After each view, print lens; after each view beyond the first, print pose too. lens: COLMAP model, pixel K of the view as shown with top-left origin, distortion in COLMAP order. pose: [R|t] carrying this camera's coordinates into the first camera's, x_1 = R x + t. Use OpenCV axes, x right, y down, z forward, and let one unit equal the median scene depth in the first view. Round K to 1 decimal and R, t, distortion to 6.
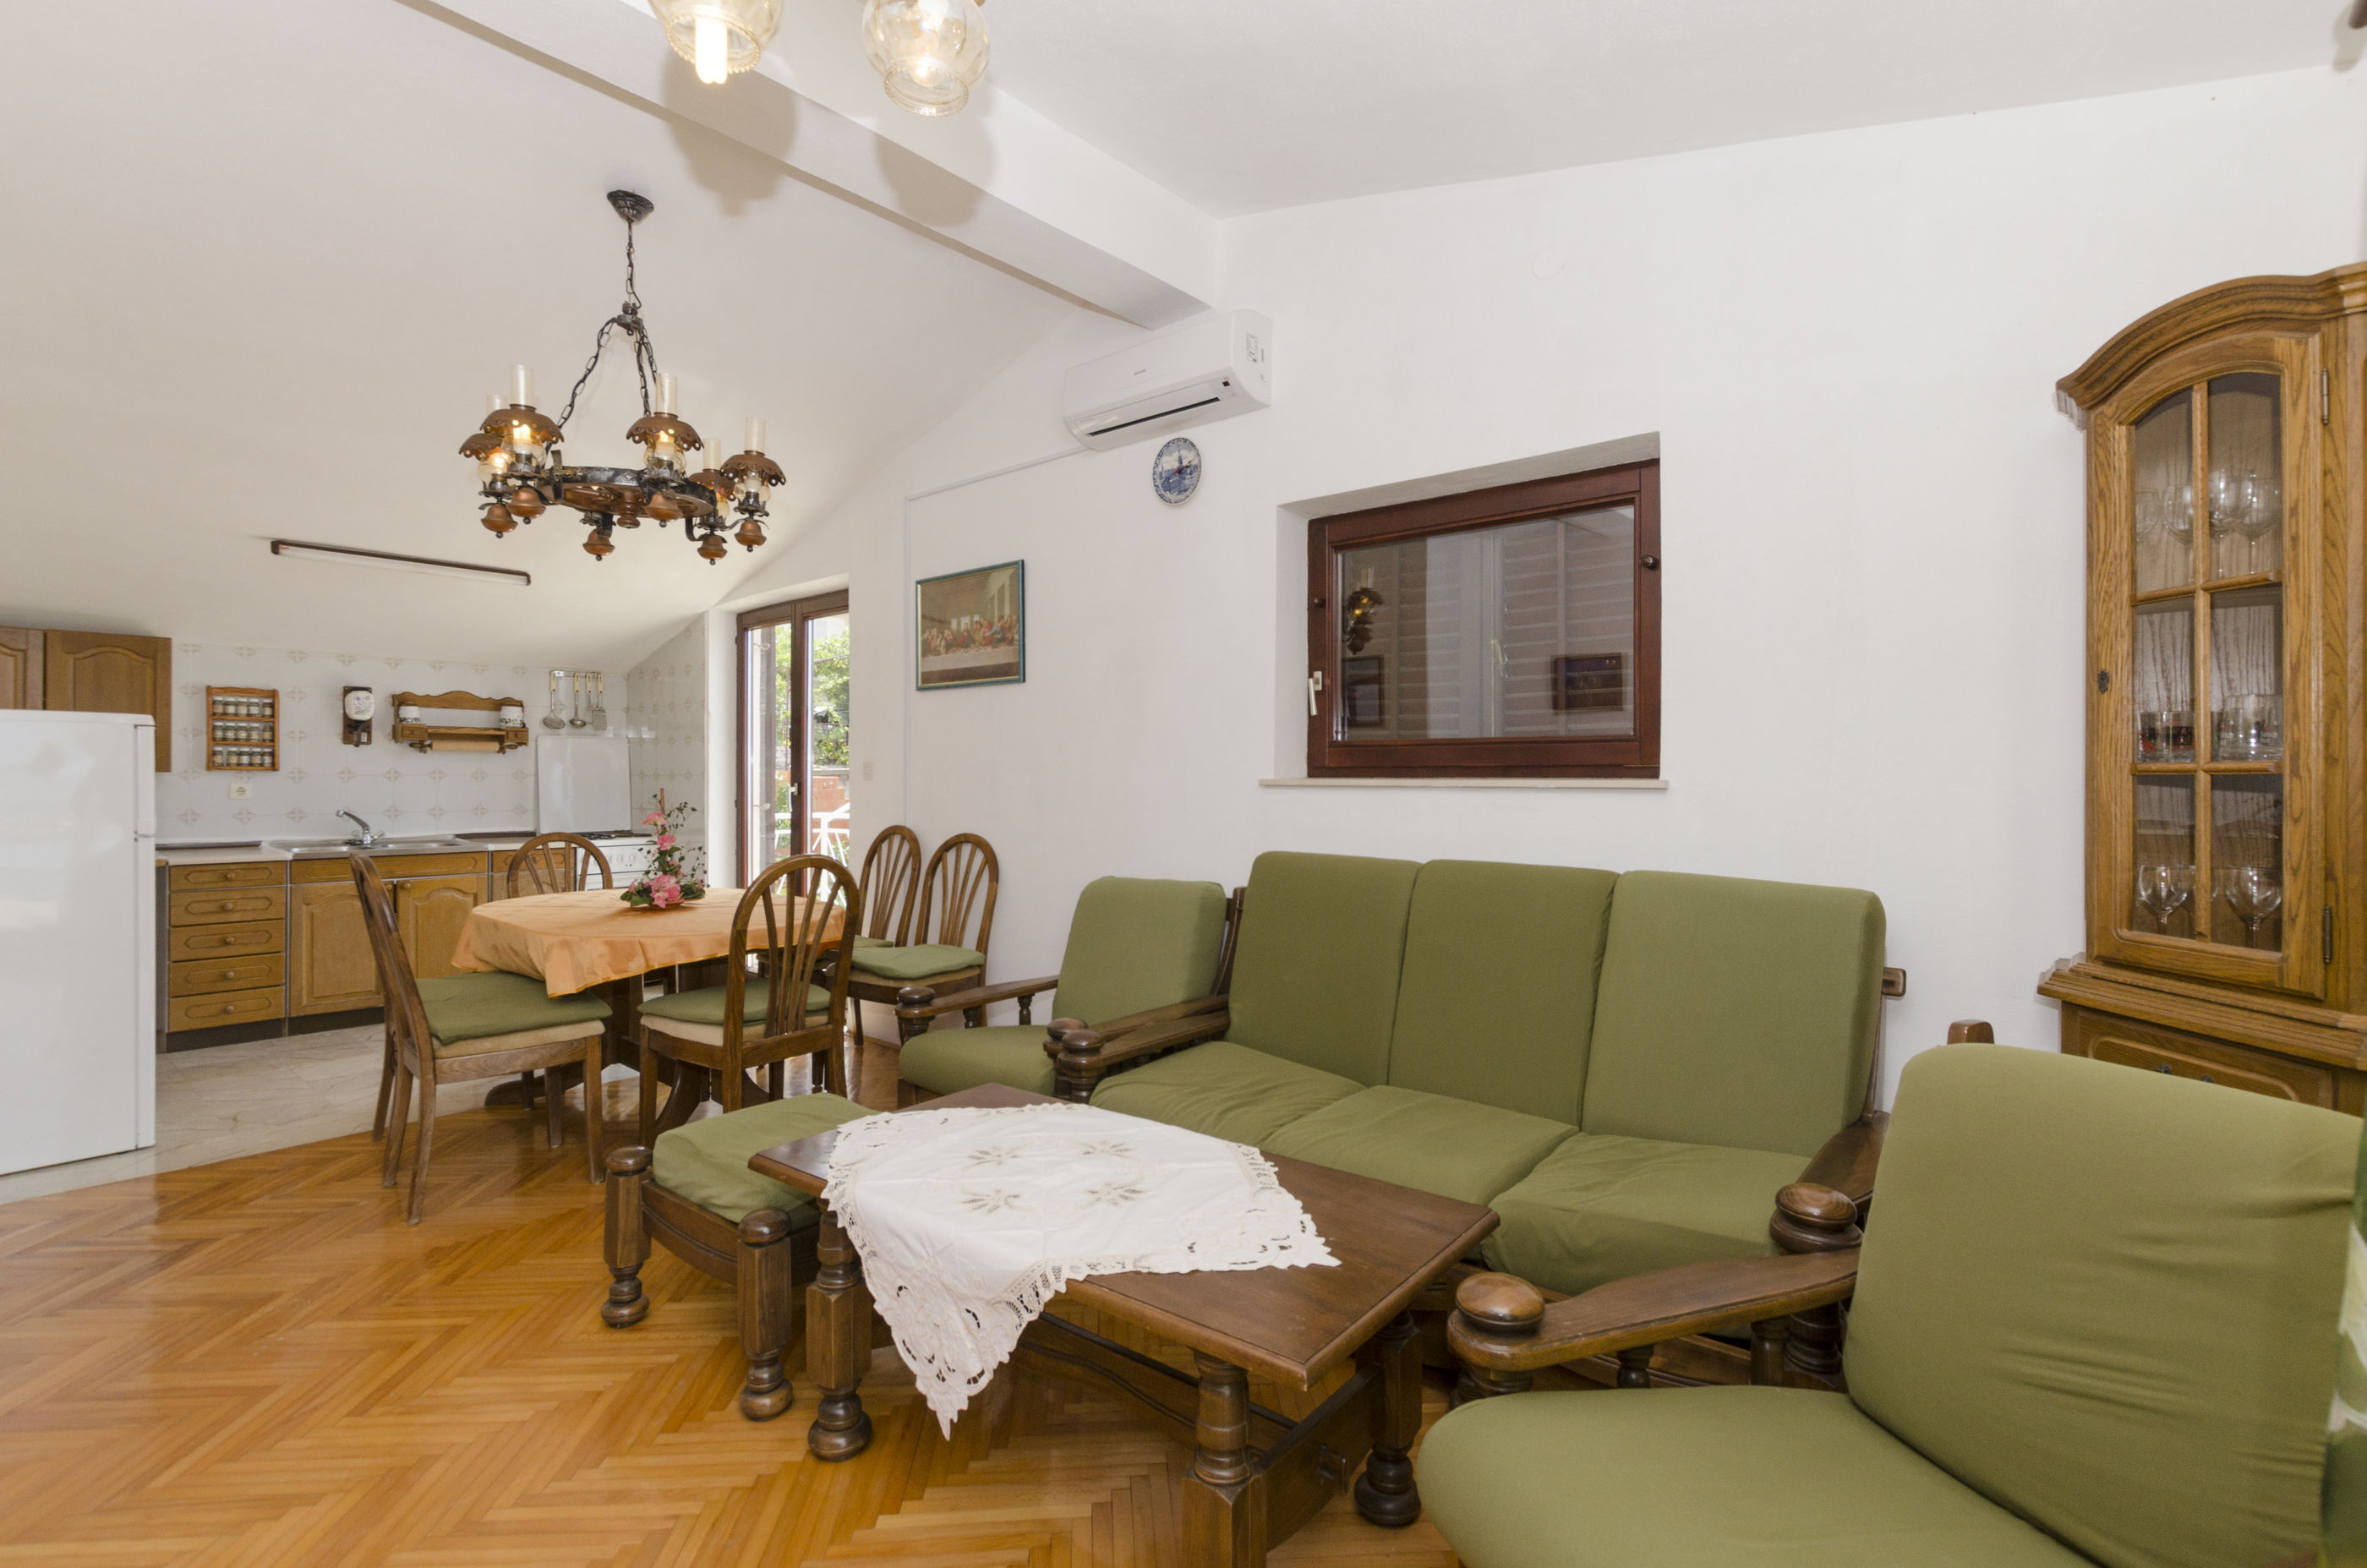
lens RADIAL K [[1064.5, 0, 1174.2], [0, 1064.5, 776.5], [0, 0, 1]] dist [-0.001879, -0.000201]
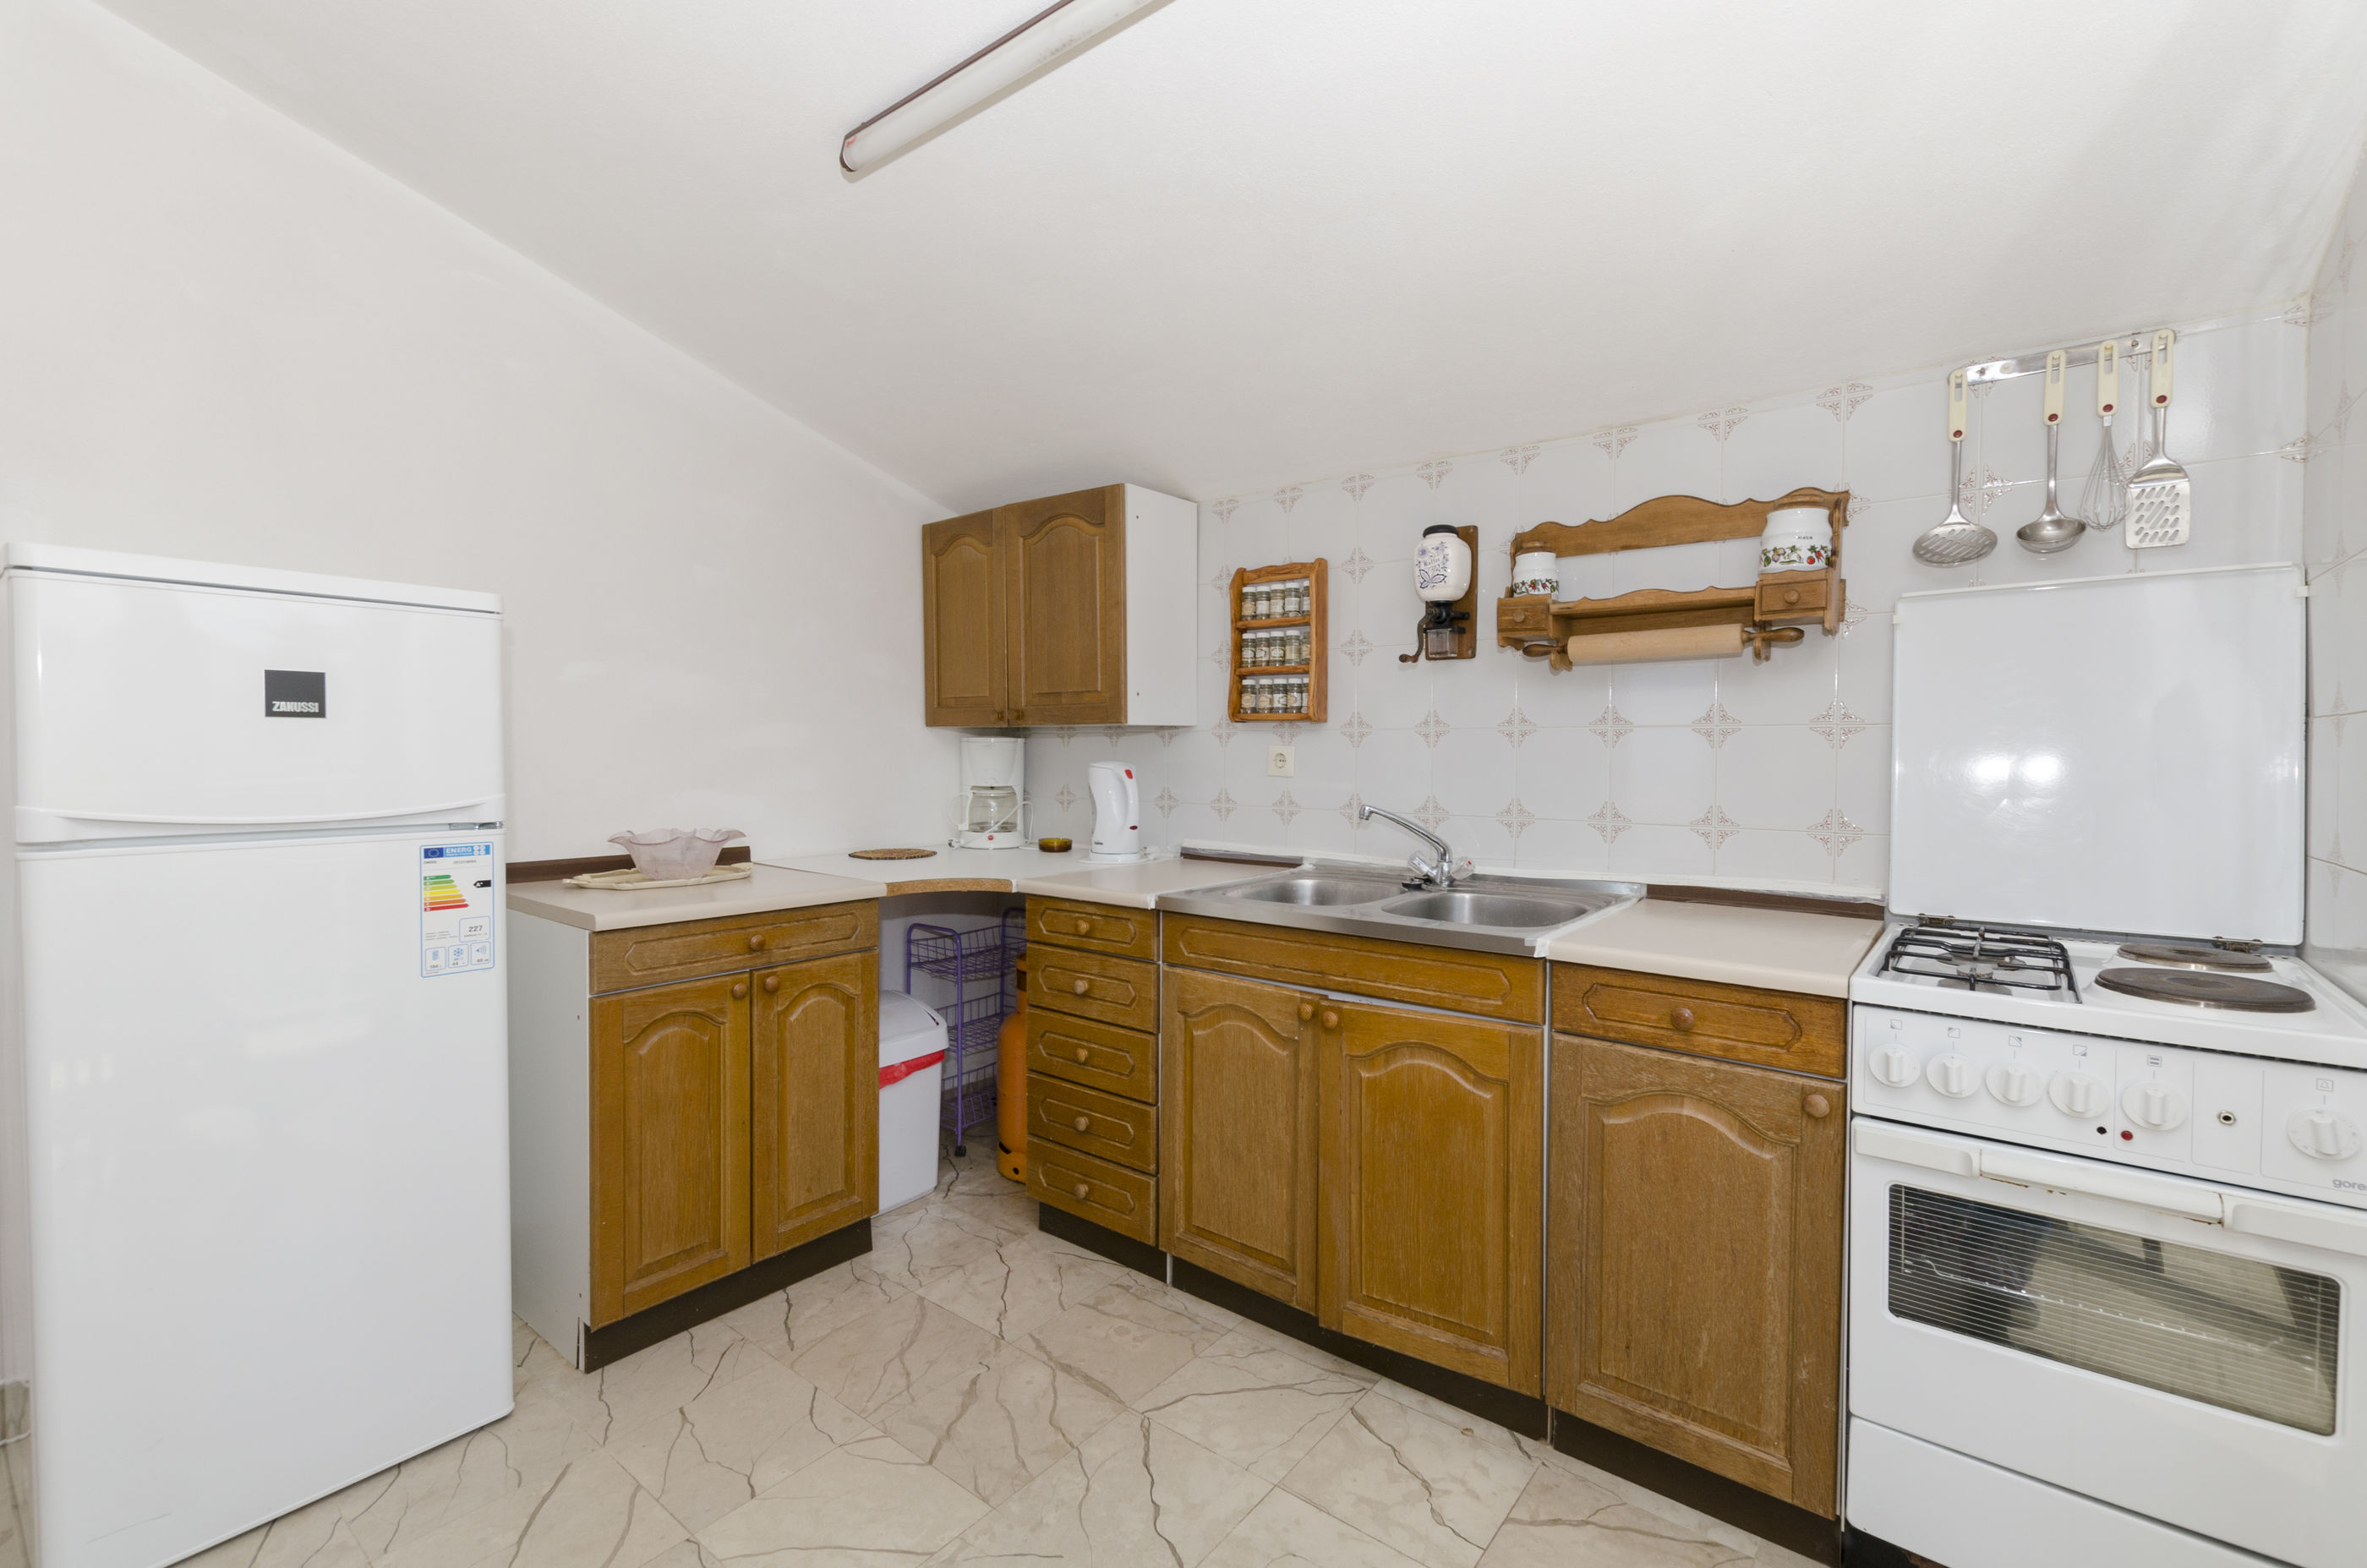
lens RADIAL K [[1028.3, 0, 1201.9], [0, 1028.3, 771.6], [0, 0, 1]] dist [0.007055, -0.001191]
pose [[0.037509, 0.016575, -0.999159, -0.360943], [-0.006574, 0.999845, 0.016340, 0.010993], [0.999275, 0.005955, 0.037612, 0.929067]]
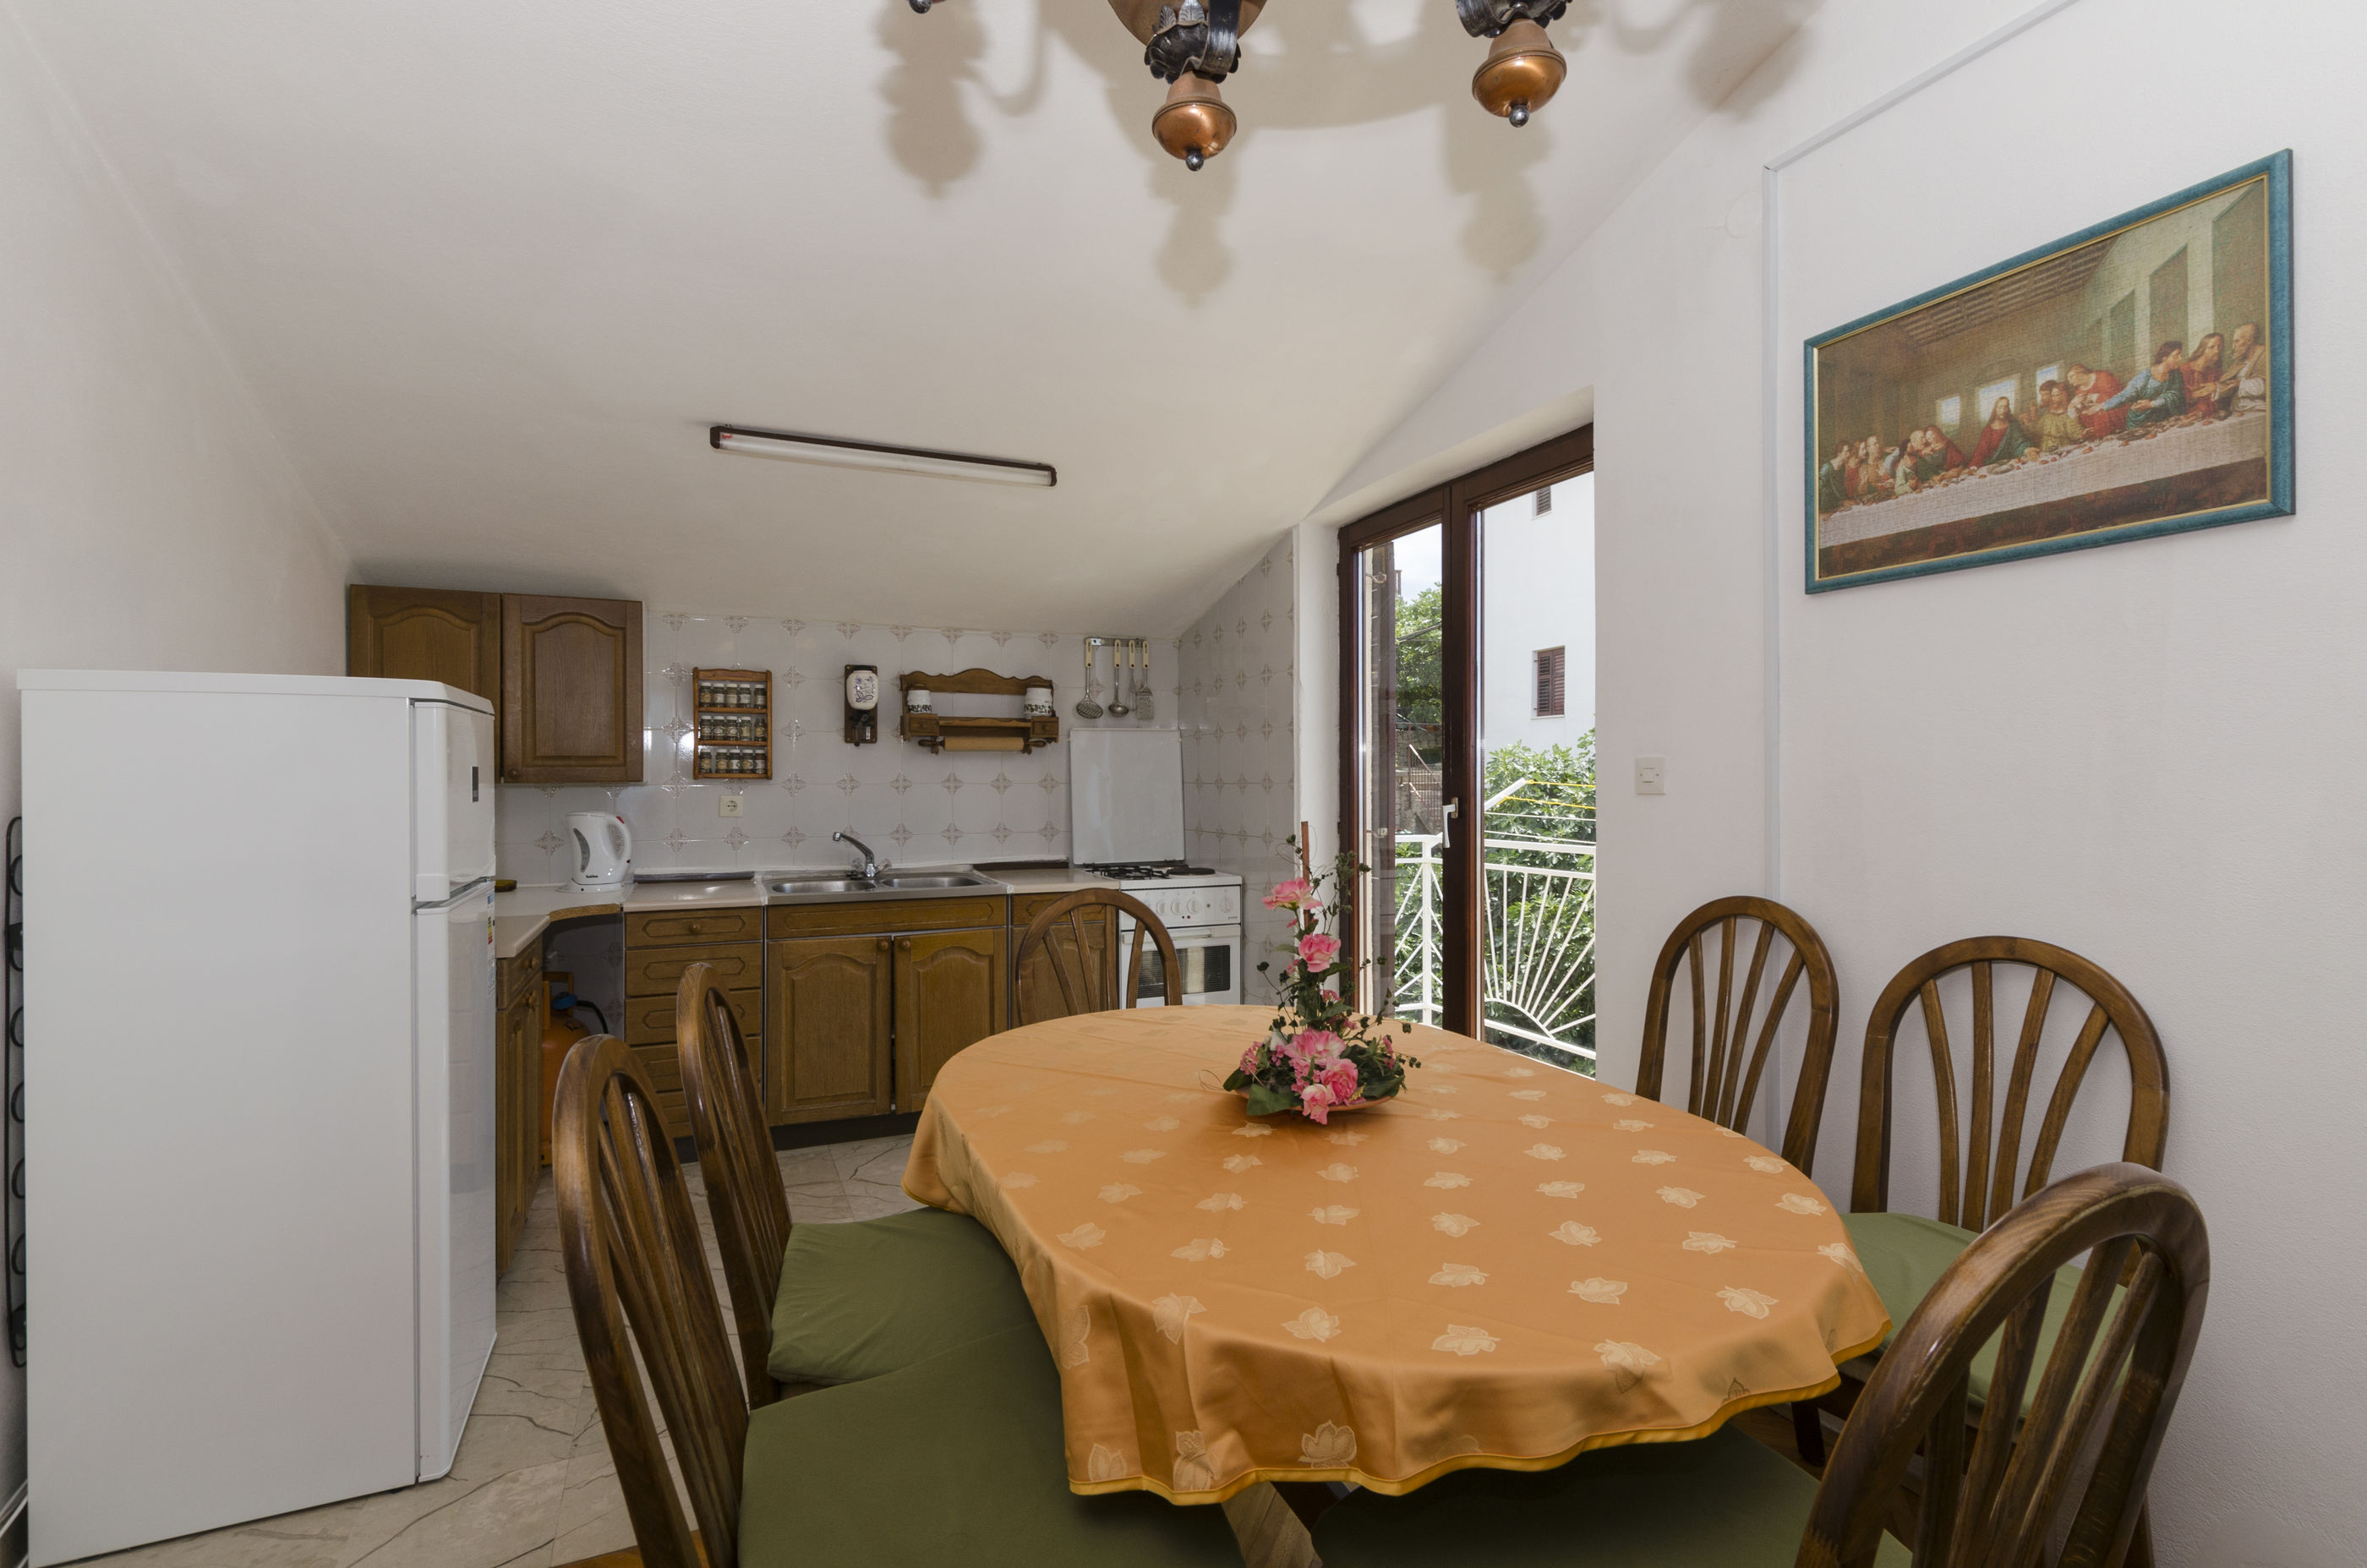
lens RADIAL K [[1081.2, 0, 1182.5], [0, 1081.2, 779.5], [0, 0, 1]] dist [-0.001162, -0.000105]
pose [[0.902766, -0.002713, -0.430124, -0.251589], [0.003625, 0.999993, 0.001301, -0.004897], [0.430117, -0.002734, 0.902769, 0.435344]]
